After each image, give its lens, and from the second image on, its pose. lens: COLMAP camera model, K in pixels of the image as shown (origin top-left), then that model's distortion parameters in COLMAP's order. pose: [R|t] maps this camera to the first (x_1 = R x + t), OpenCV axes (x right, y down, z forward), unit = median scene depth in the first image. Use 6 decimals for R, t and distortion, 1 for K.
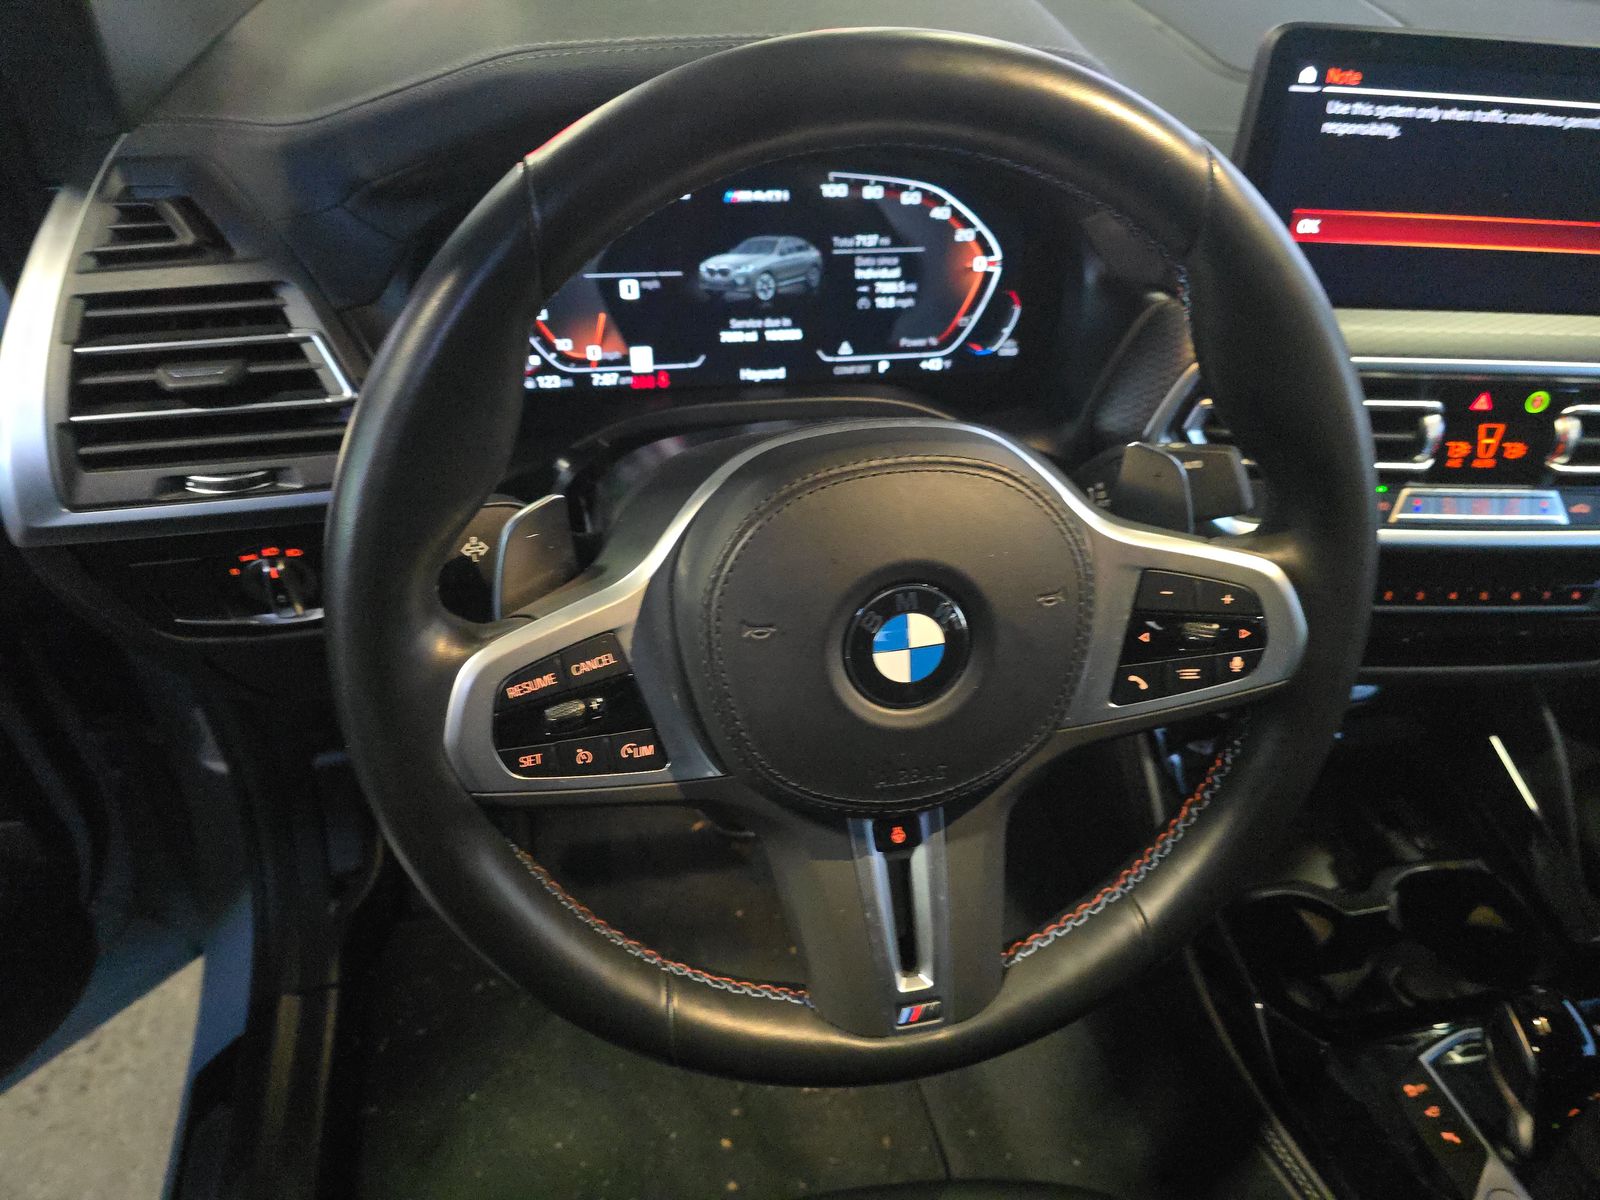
lens RADIAL K [[1081.4, 0, 817.5], [0, 1081.4, 602.3], [0, 0, 1]] dist [0.027499, -0.035928]
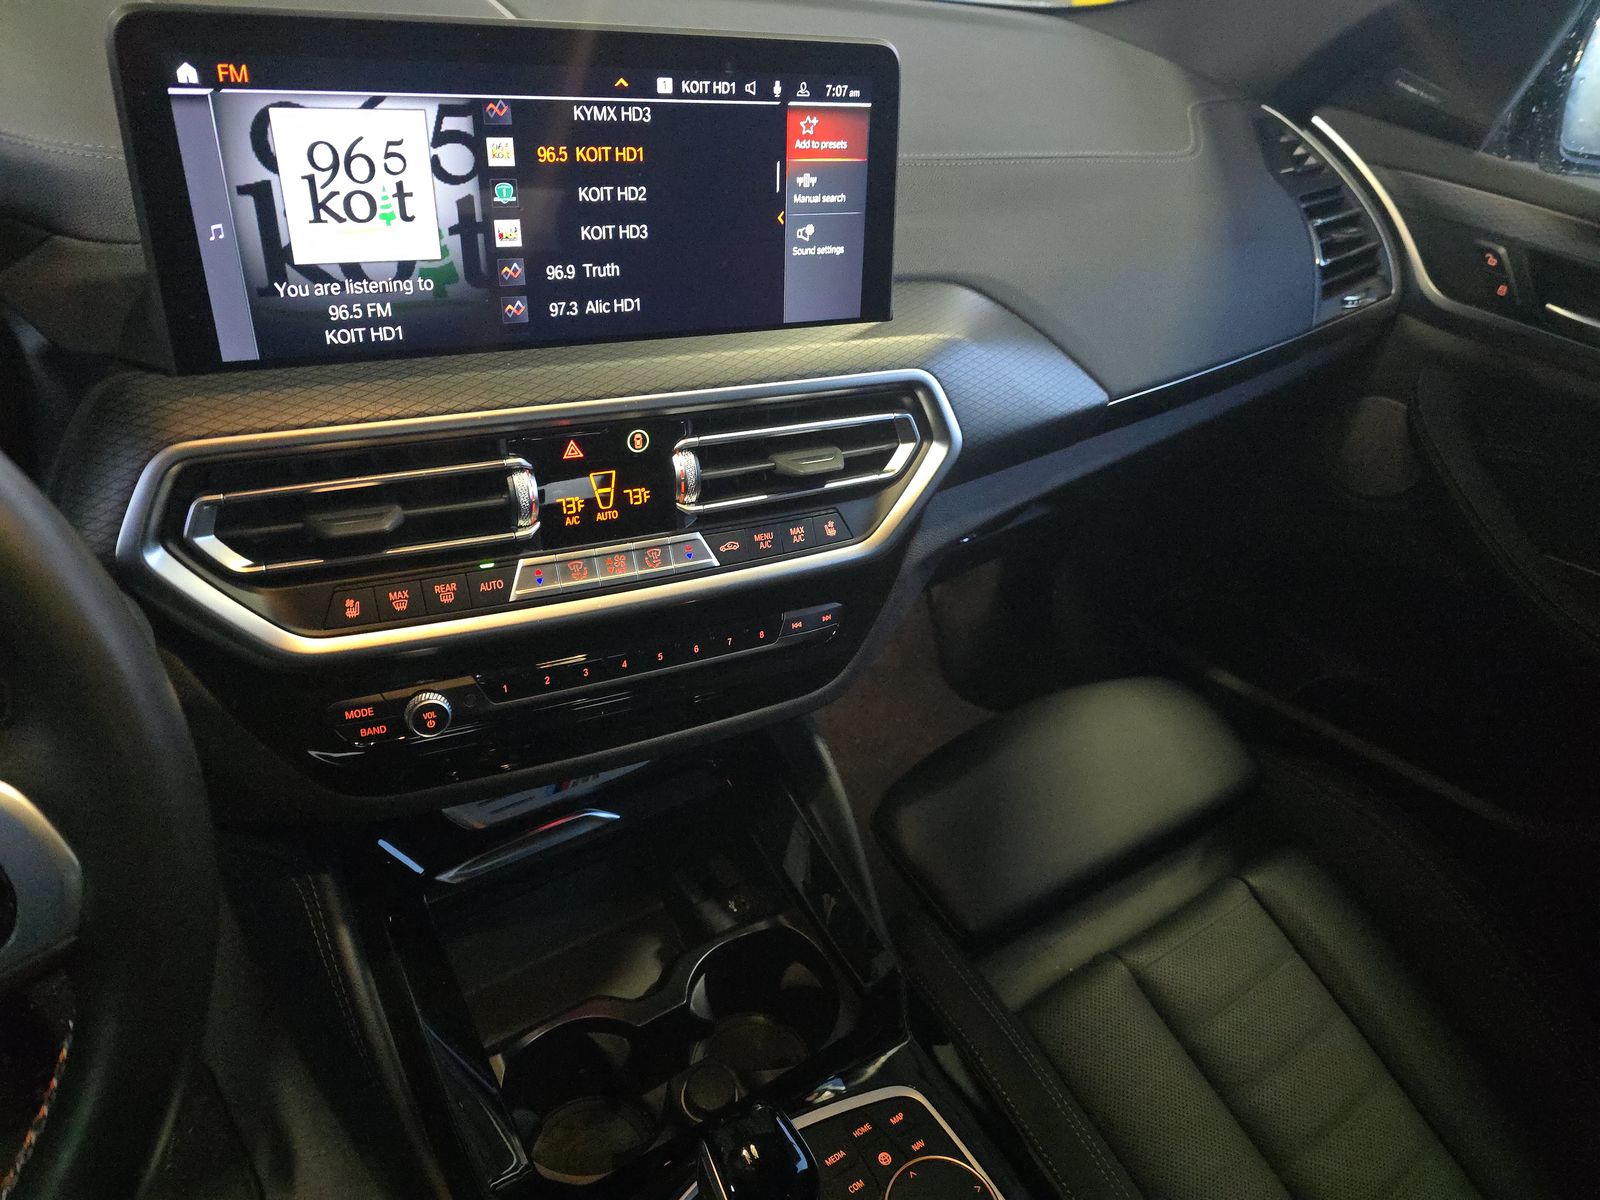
lens RADIAL K [[1081.4, 0, 796.6], [0, 1081.4, 612.6], [0, 0, 1]] dist [0.027499, -0.035928]
pose [[0.928017, -0.182210, 0.324938, 0.546371], [0.187608, 0.982131, 0.014927, -0.042743], [-0.321851, 0.047109, 0.945618, 0.158879]]
